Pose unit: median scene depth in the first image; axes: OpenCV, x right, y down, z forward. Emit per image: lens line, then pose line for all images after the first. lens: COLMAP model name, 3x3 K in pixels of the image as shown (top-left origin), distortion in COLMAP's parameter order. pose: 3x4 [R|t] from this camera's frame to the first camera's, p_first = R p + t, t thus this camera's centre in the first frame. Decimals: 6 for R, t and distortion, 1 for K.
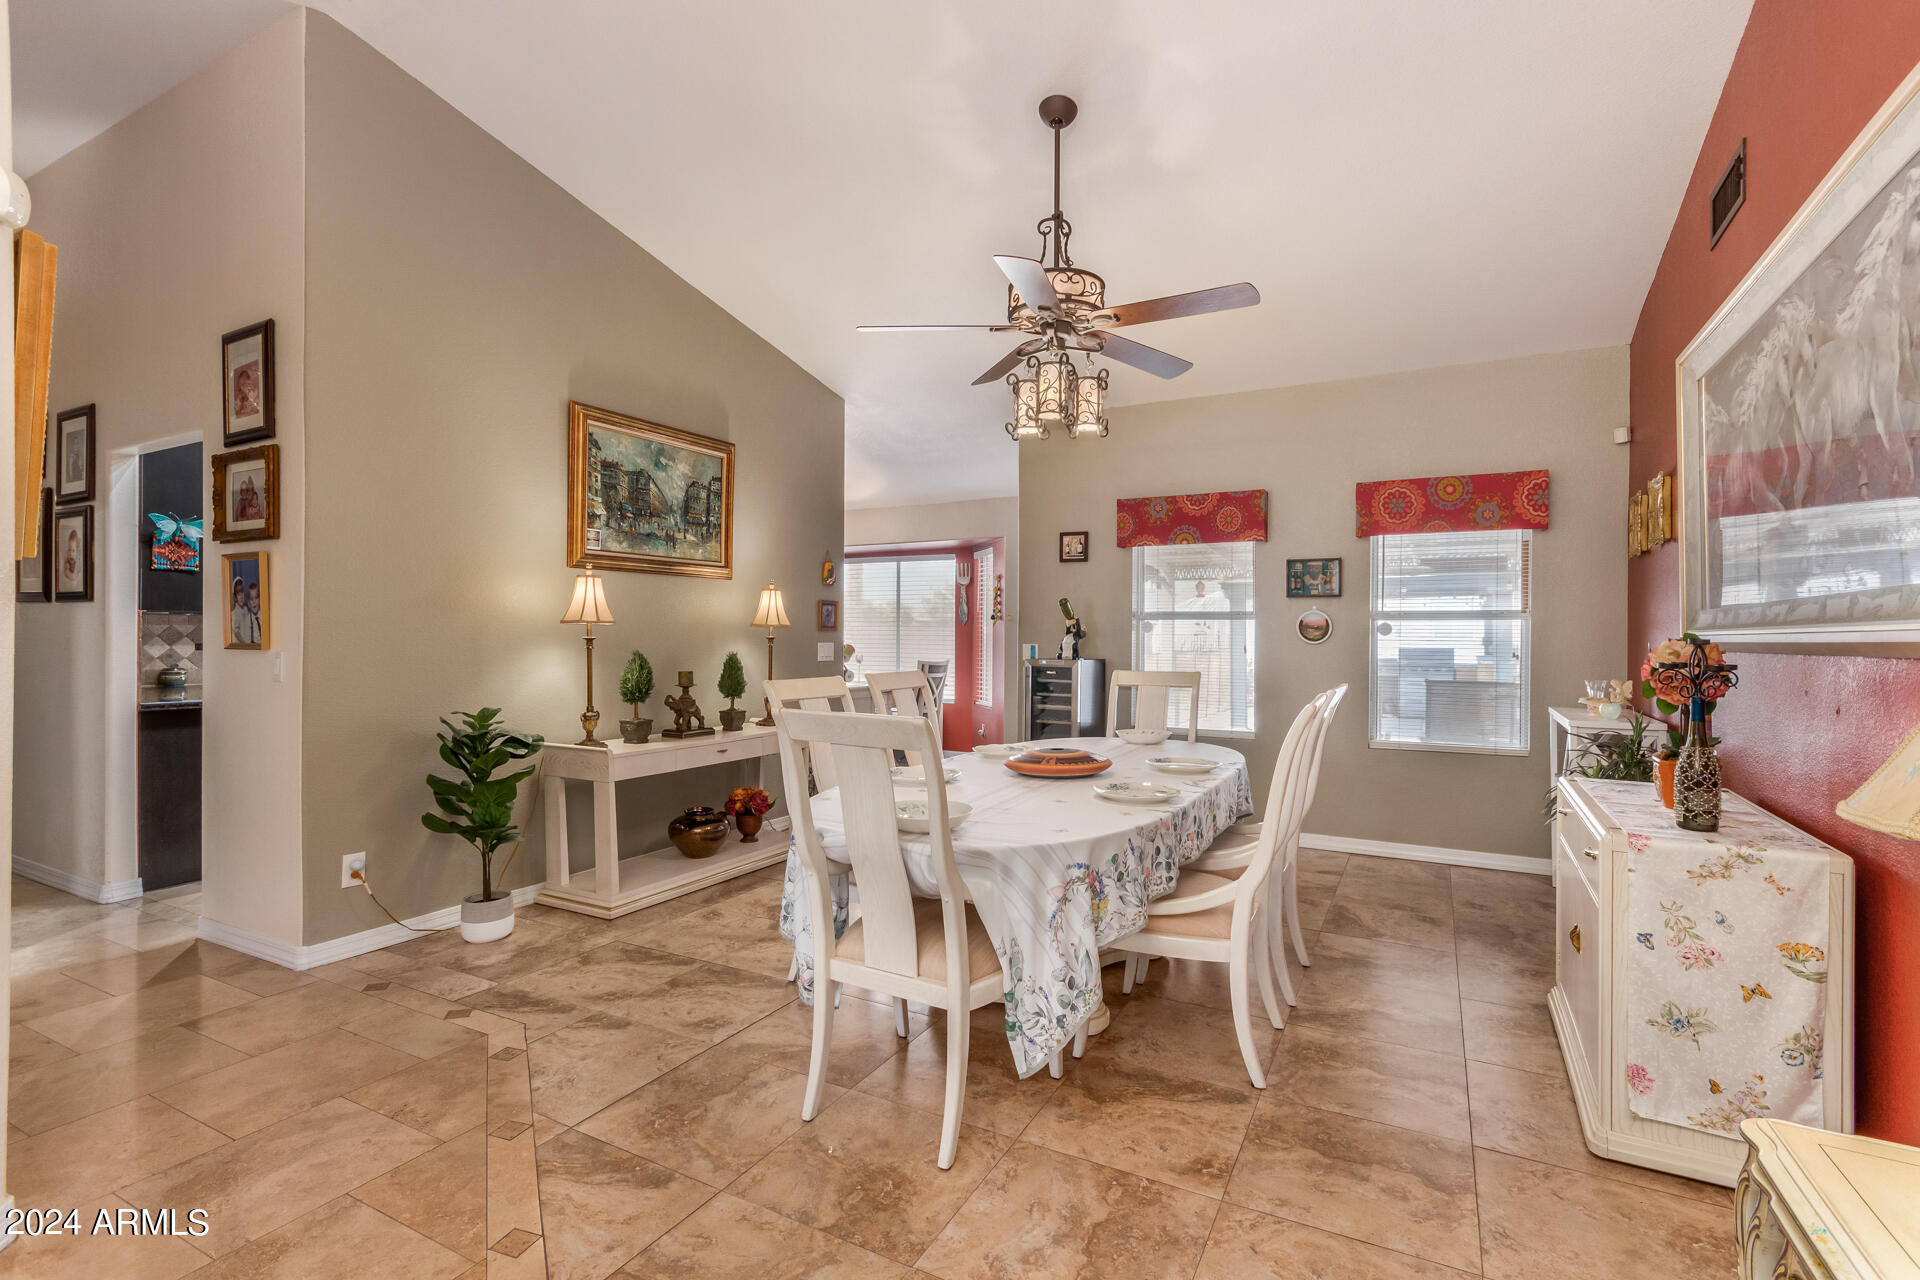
lens RADIAL K [[897.7, 0, 956.7], [0, 897.7, 636.1], [0, 0, 1]] dist [-0.000259, -0.000178]
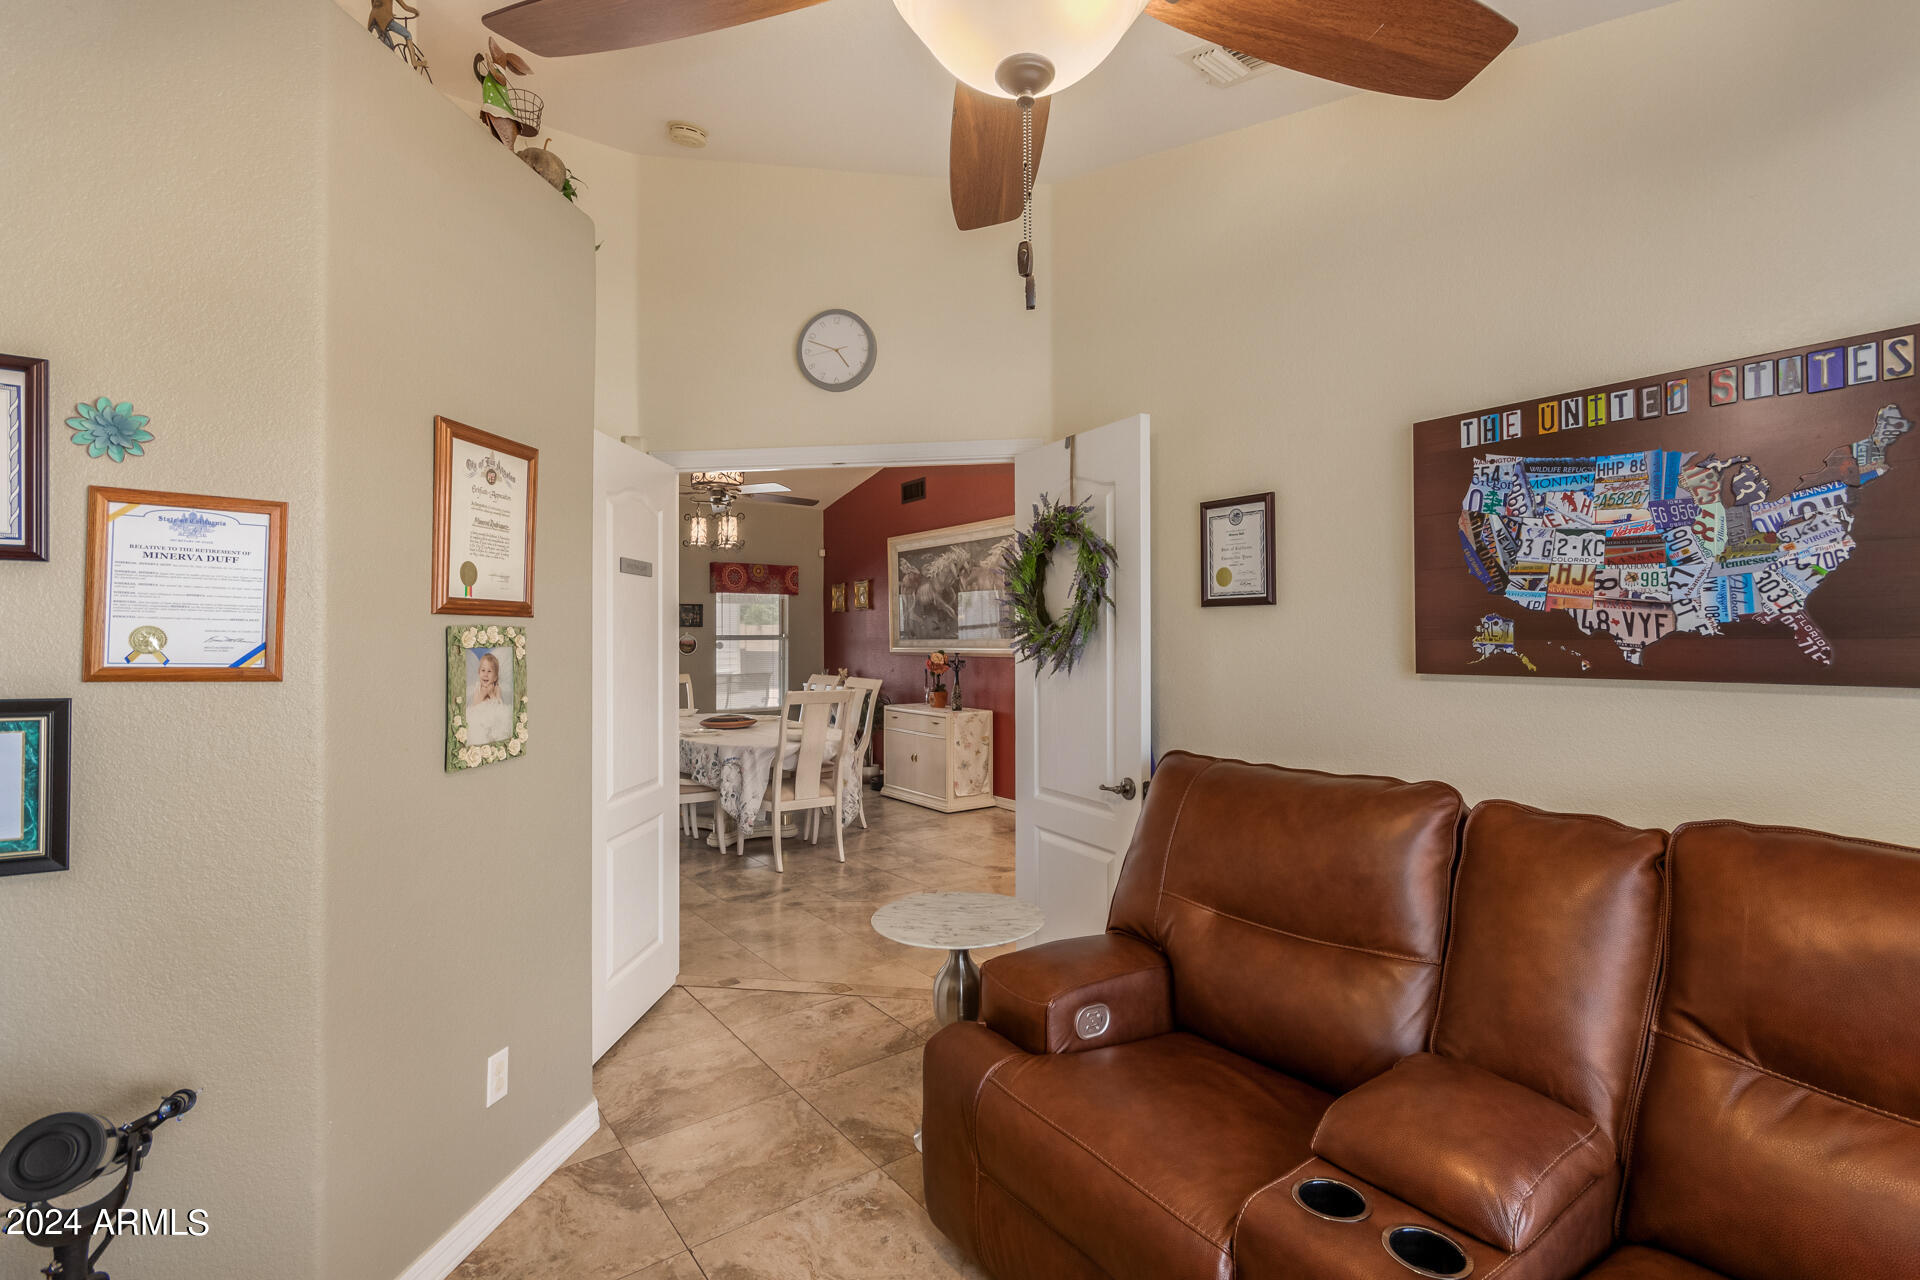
lens RADIAL K [[897.7, 0, 957.7], [0, 897.7, 637.8], [0, 0, 1]] dist [-0.000259, -0.000178]
pose [[0.408205, 0.005122, 0.912876, -1.042797], [-0.003319, 0.999986, -0.004127, -0.016336], [-0.912884, -0.001345, 0.408216, -0.161710]]
